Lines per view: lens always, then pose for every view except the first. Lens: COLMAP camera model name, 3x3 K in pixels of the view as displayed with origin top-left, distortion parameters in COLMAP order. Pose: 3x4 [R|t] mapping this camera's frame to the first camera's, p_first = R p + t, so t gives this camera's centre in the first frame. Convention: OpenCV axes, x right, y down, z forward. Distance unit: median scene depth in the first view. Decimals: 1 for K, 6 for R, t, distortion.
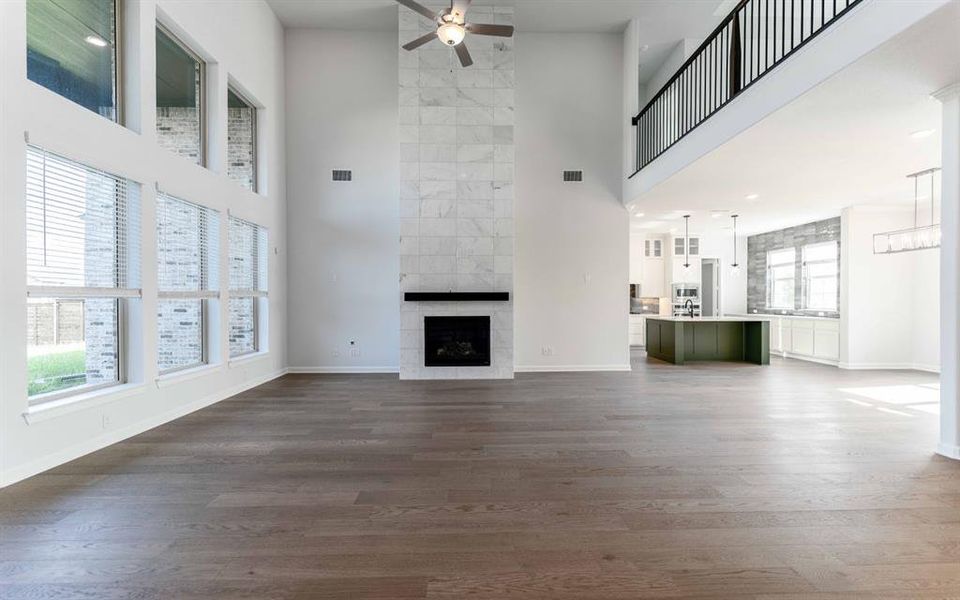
lens RADIAL K [[385.6, 0, 475.9], [0, 385.6, 302.8], [0, 0, 1]] dist [0.002607, -0.000840]
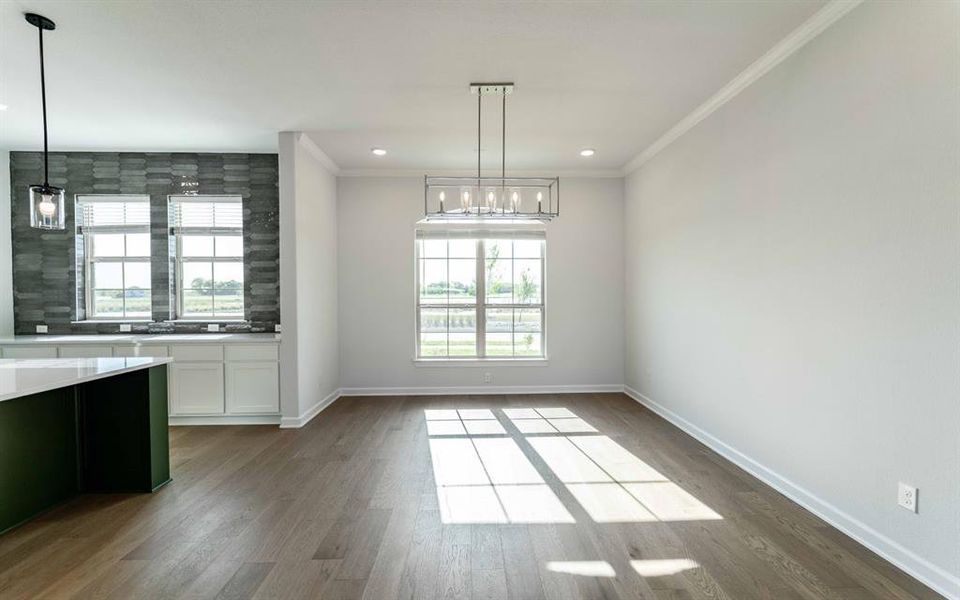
lens RADIAL K [[385.6, 0, 480.8], [0, 385.6, 300.3], [0, 0, 1]] dist [0.002607, -0.000840]
pose [[-0.013304, -0.018007, 0.999749, 0.321639], [0.012052, 0.999762, 0.018168, -0.013592], [-0.999839, 0.012291, -0.013084, 0.579733]]
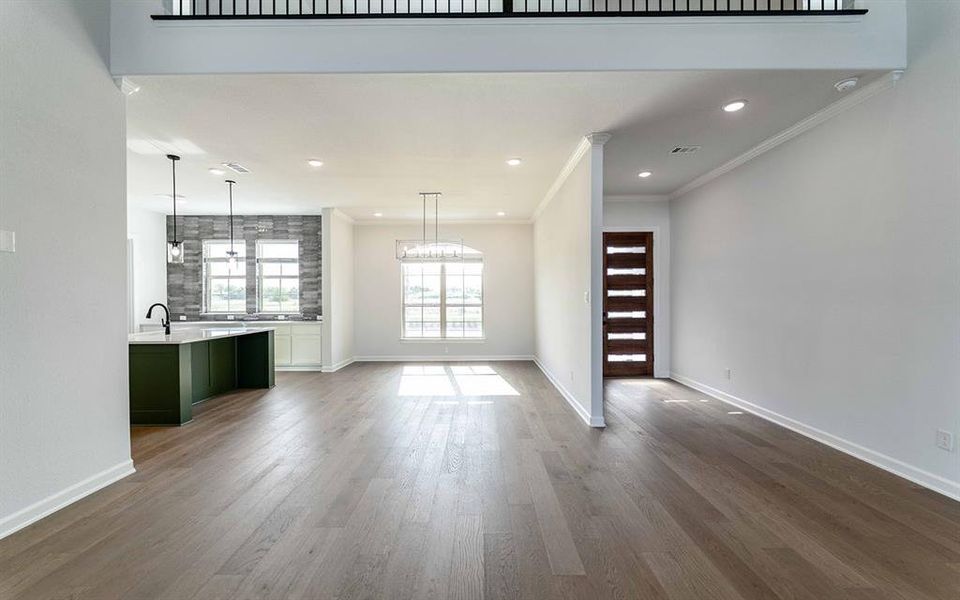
lens RADIAL K [[385.6, 0, 482.1], [0, 385.6, 300.5], [0, 0, 1]] dist [0.002607, -0.000840]
pose [[0.012390, -0.004013, 0.999915, -0.013346], [0.012851, 0.999910, 0.003854, -0.007952], [-0.999841, 0.012802, 0.012440, 0.468402]]
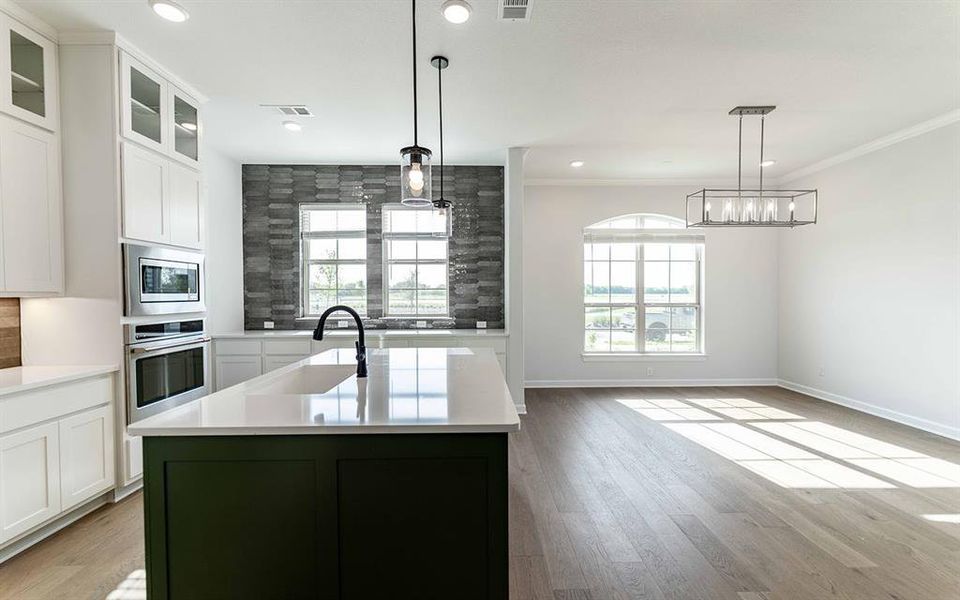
lens RADIAL K [[385.6, 0, 475.1], [0, 385.6, 299.9], [0, 0, 1]] dist [0.002607, -0.000840]
pose [[-0.001262, -0.011054, 0.999938, 0.277775], [0.010935, 0.999879, 0.011068, -0.012843], [-0.999939, 0.010948, -0.001141, 0.840022]]
